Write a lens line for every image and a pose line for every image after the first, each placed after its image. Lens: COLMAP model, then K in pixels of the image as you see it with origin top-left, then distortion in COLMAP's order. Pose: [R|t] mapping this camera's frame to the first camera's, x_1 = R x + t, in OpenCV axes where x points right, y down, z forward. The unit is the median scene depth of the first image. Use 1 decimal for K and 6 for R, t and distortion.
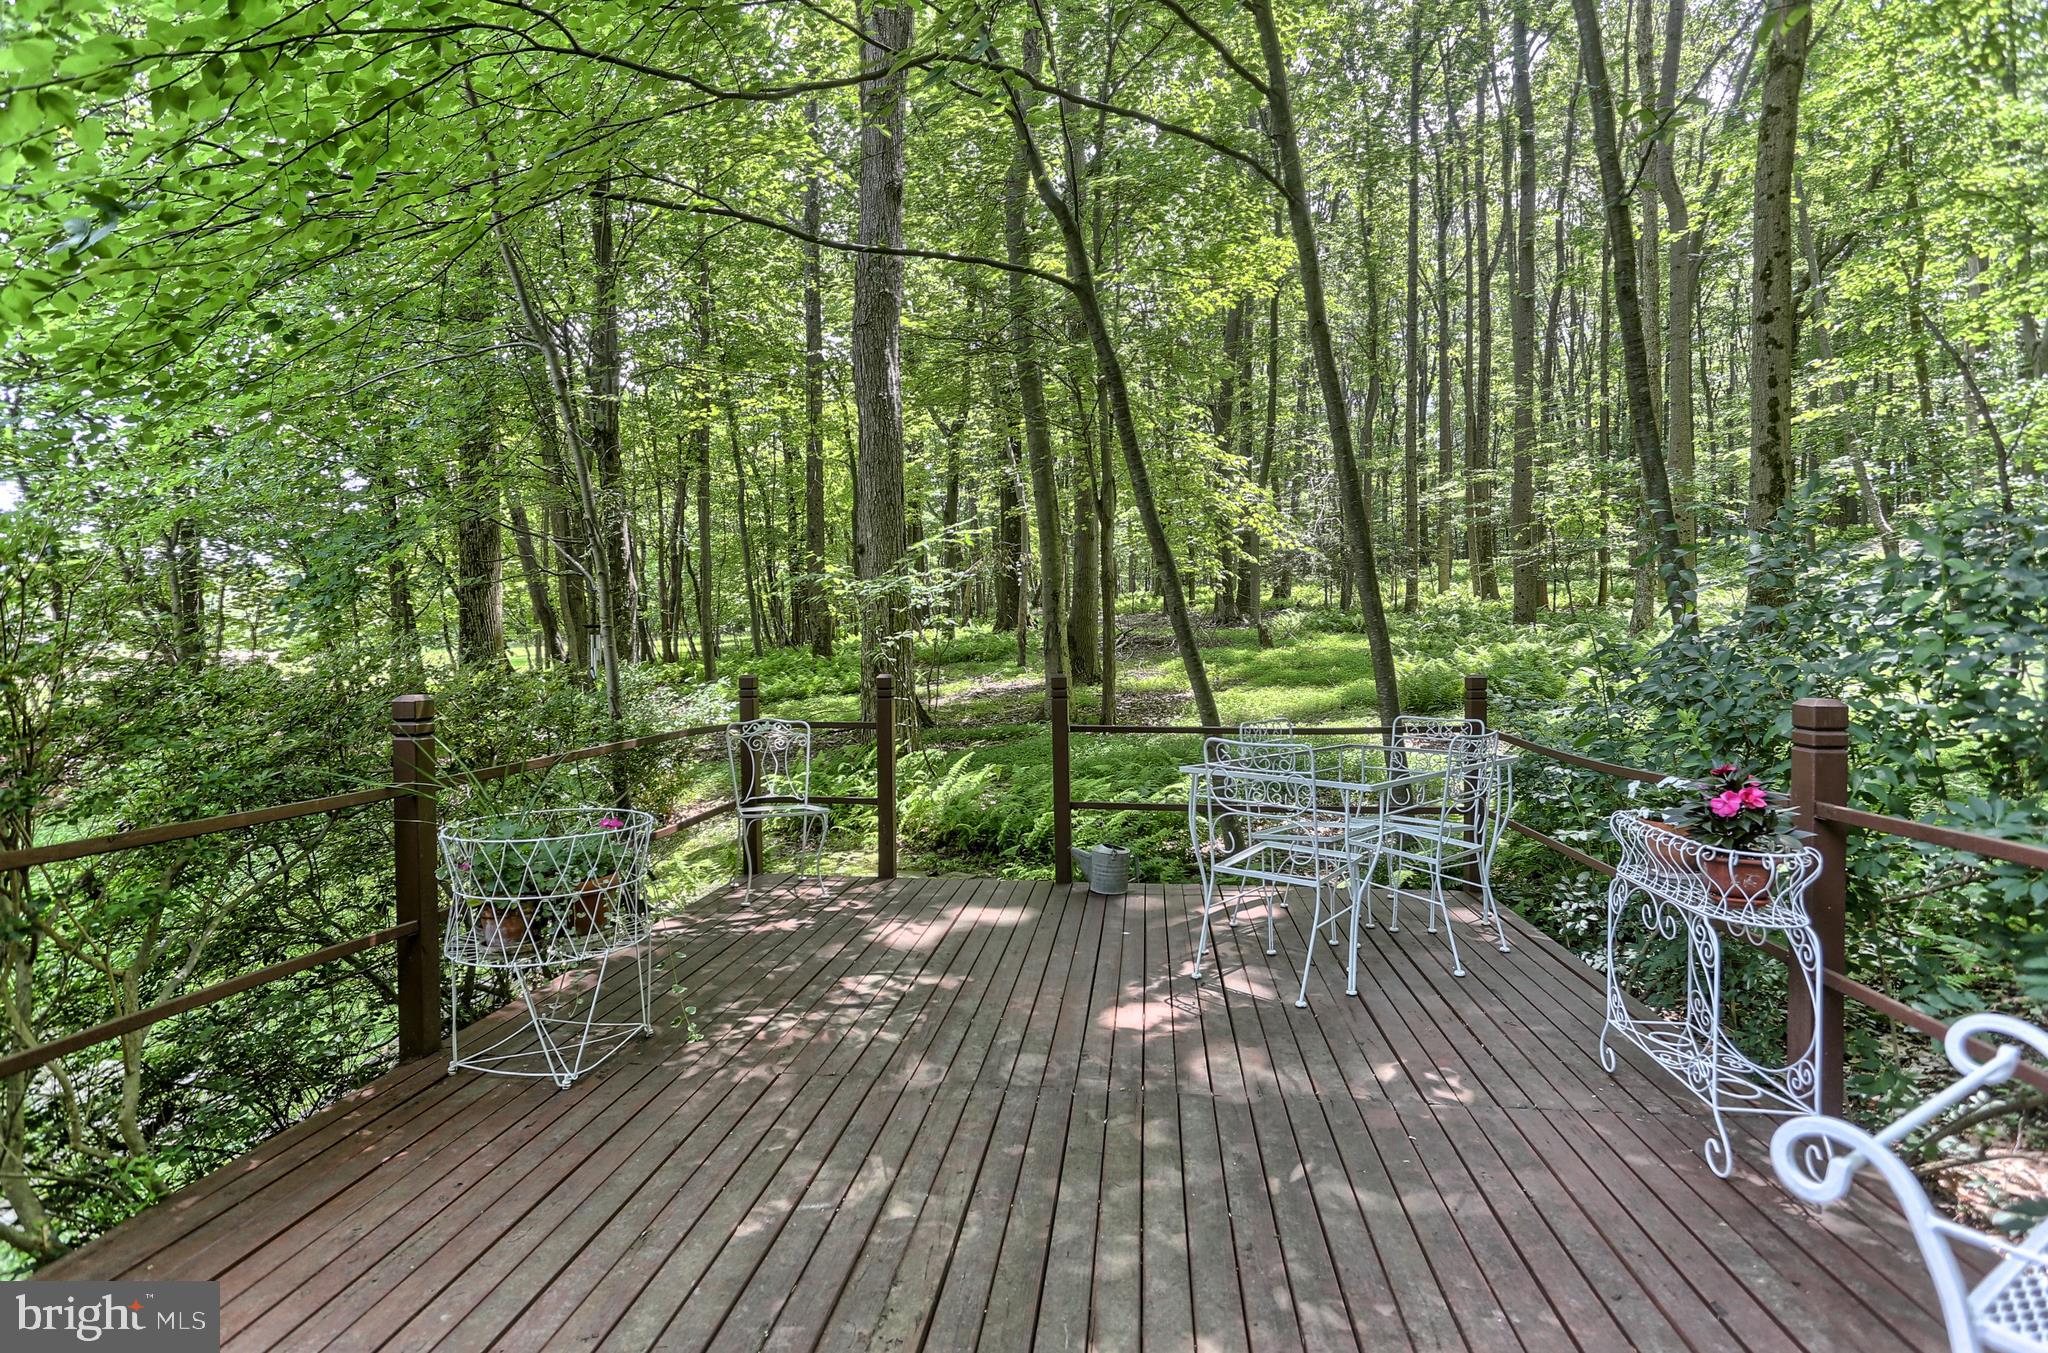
lens RADIAL K [[1002.3, 0, 1022.1], [0, 1002.3, 641.6], [0, 0, 1]] dist [-0.104166, 0.094439]
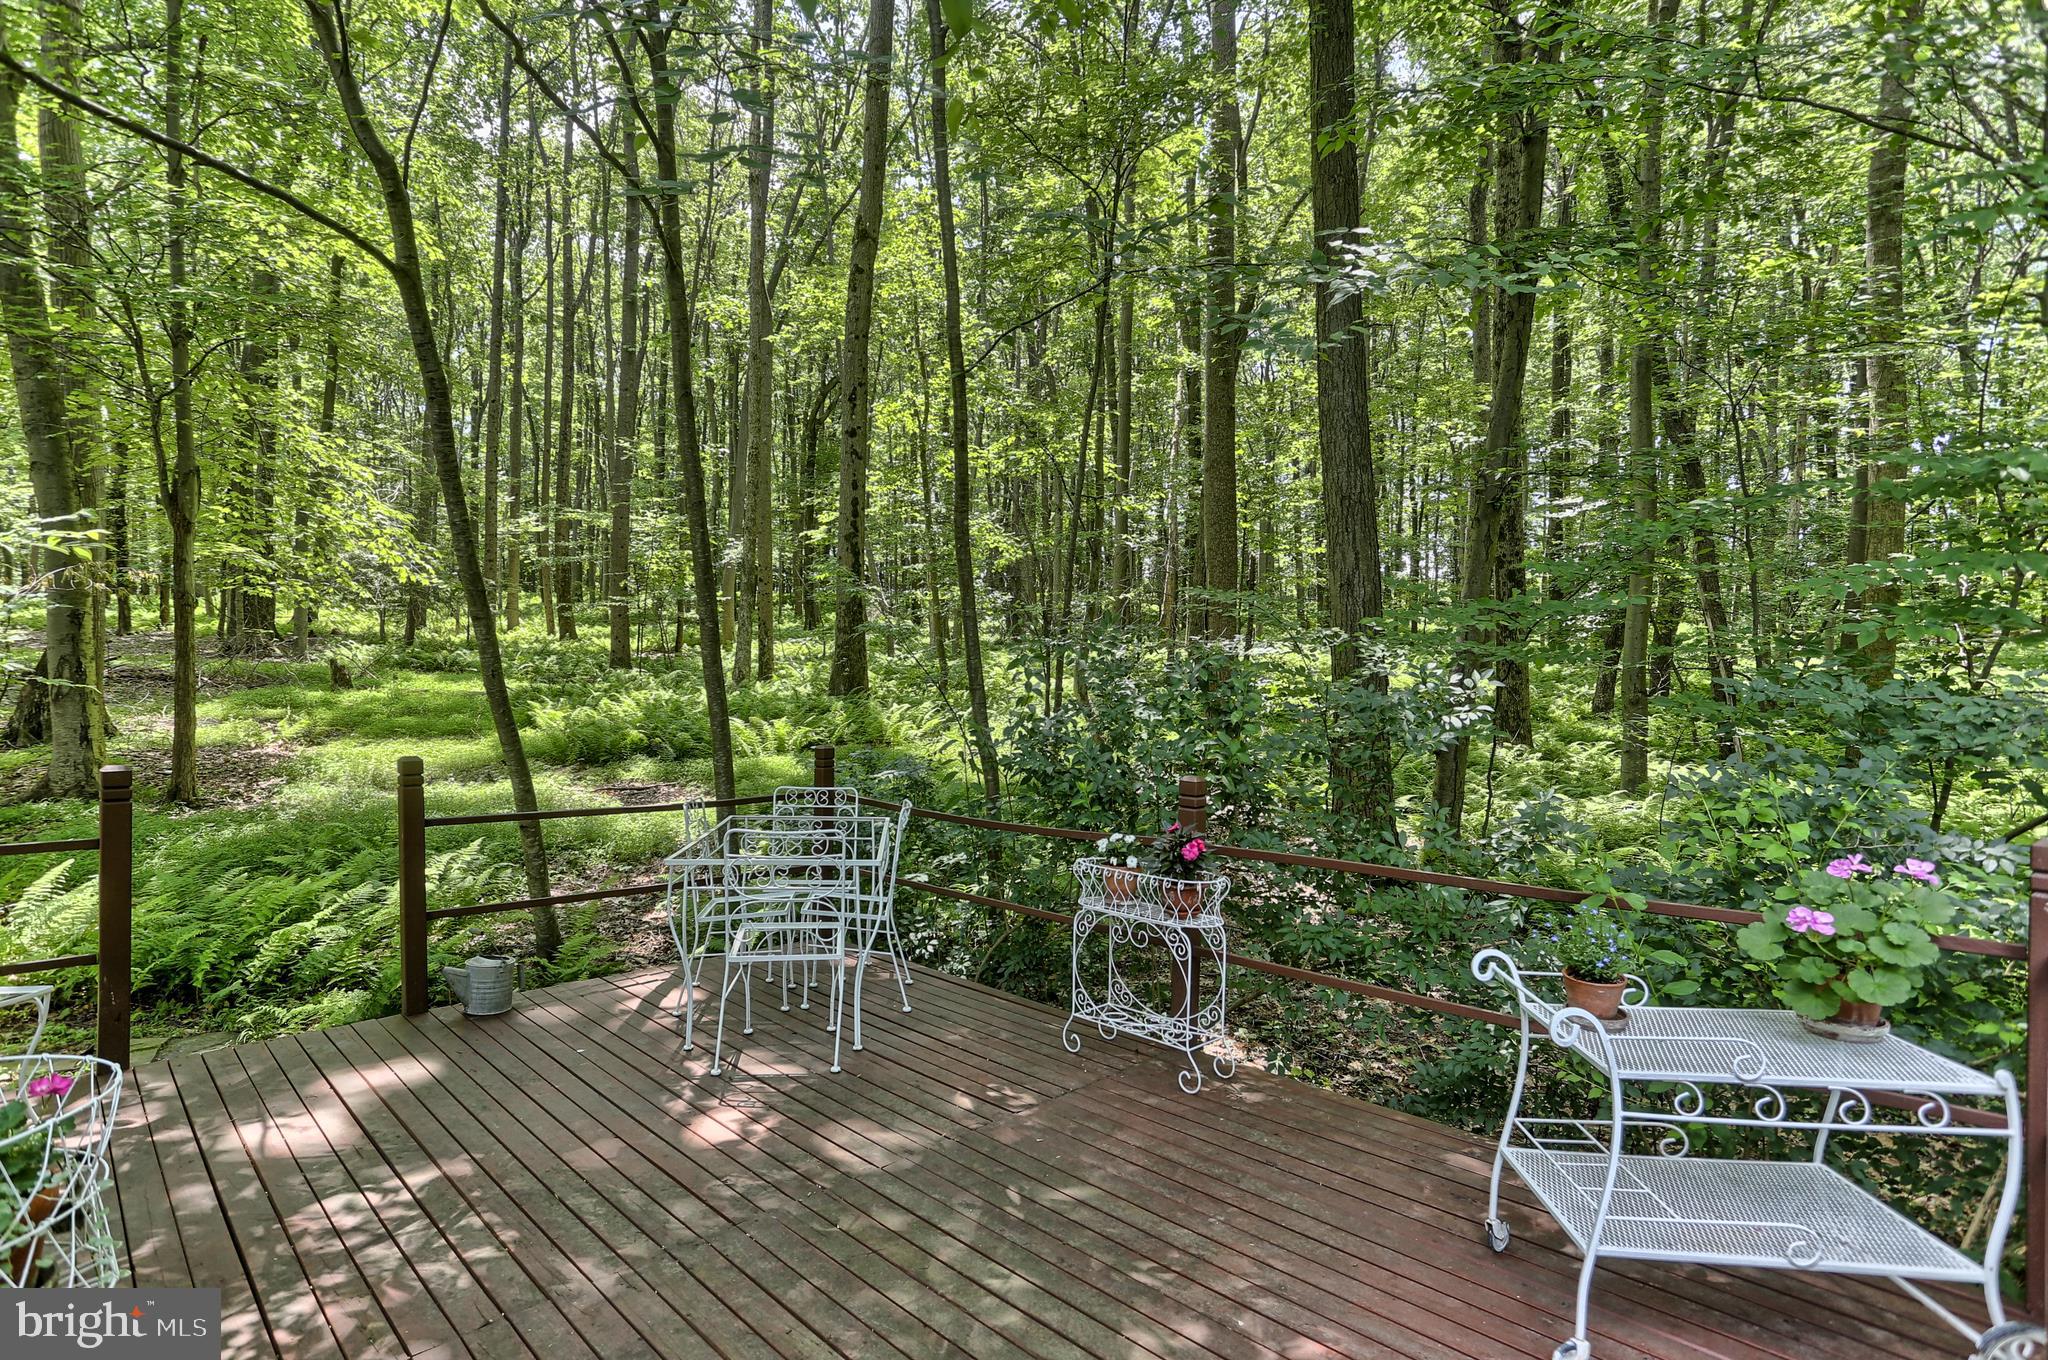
lens RADIAL K [[1011.0, 0, 1024.0], [0, 1011.0, 680.0], [0, 0, 1]] dist [0.001715, 0.000839]
pose [[0.610841, 0.021204, 0.791469, -0.451450], [-0.025910, 0.999641, -0.006785, -0.056186], [-0.791329, -0.016362, 0.611172, 0.147388]]
